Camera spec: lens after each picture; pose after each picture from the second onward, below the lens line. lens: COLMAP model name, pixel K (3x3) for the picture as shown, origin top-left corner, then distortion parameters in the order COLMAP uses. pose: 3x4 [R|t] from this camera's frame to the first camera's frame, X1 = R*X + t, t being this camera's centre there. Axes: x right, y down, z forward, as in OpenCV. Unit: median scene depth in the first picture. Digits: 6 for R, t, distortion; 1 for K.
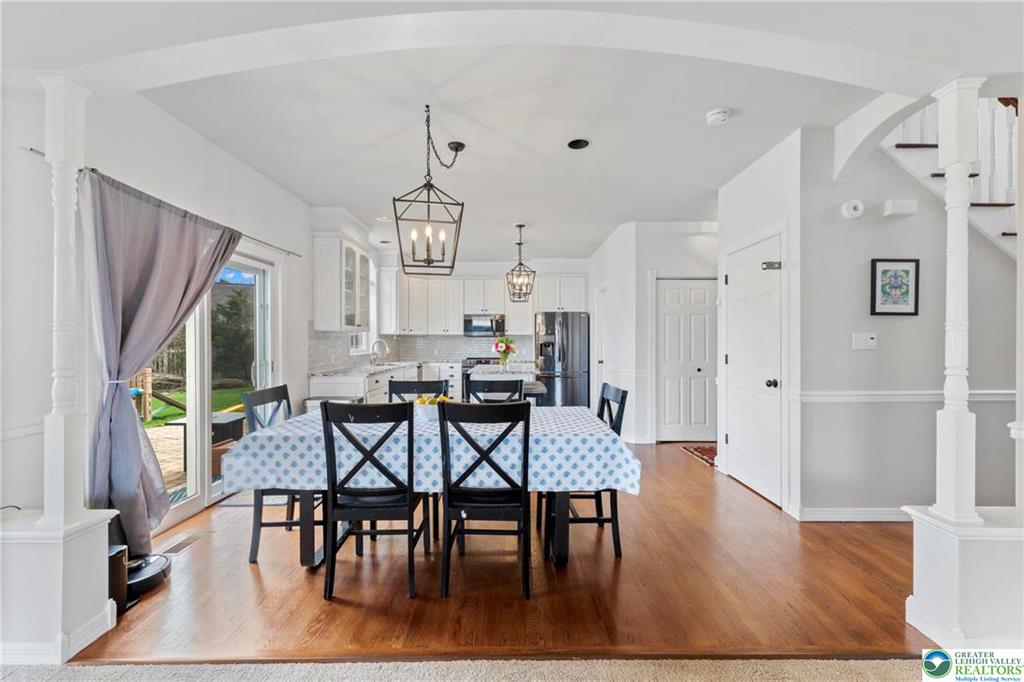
lens RADIAL K [[442.0, 0, 512.0], [0, 442.0, 341.0], [0, 0, 1]] dist [0.013628, -0.000062]
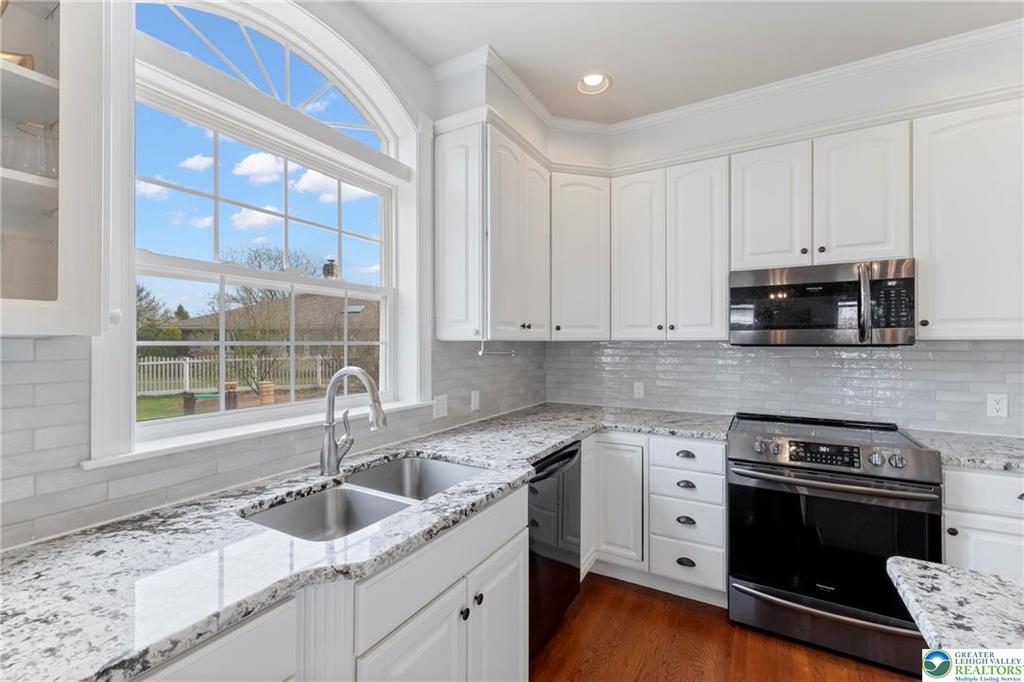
lens RADIAL K [[434.9, 0, 514.6], [0, 434.9, 341.2], [0, 0, 1]] dist [0.001623, 0.000181]
pose [[0.865161, -0.001914, -0.501490, -0.269418], [-0.001467, 0.999979, -0.006348, -0.034354], [0.501491, 0.006228, 0.865140, 2.055079]]
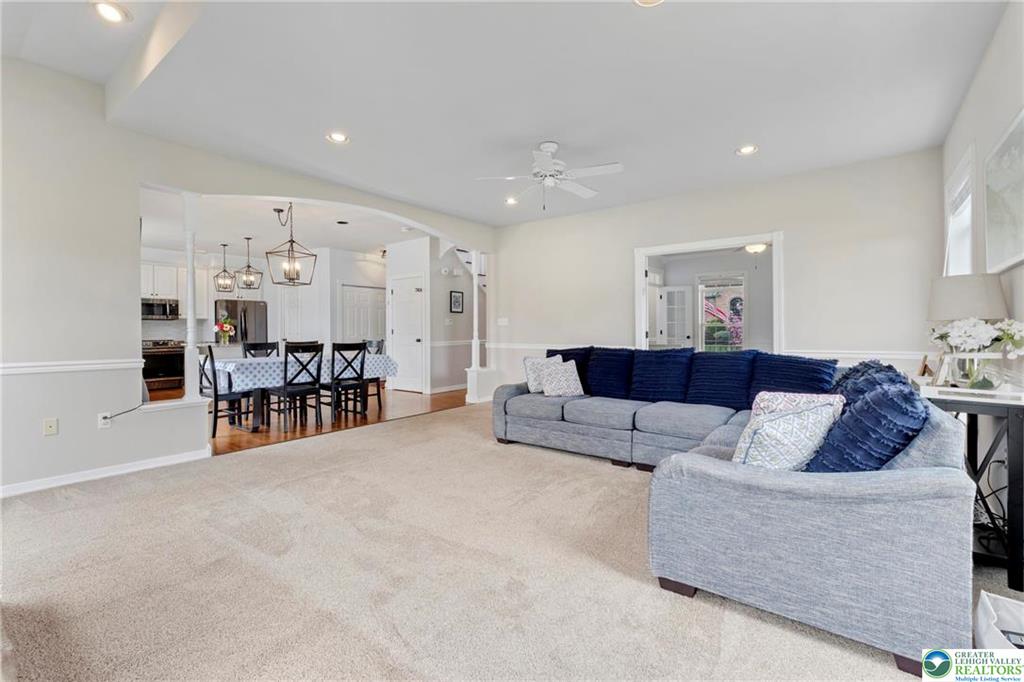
lens RADIAL K [[456.1, 0, 512.4], [0, 456.1, 328.0], [0, 0, 1]] dist [0.000983, 0.000067]
pose [[0.620429, 0.000378, 0.784262, -1.178279], [0.003151, 0.999991, -0.002974, 0.047350], [-0.784256, 0.004317, 0.620422, -1.042581]]
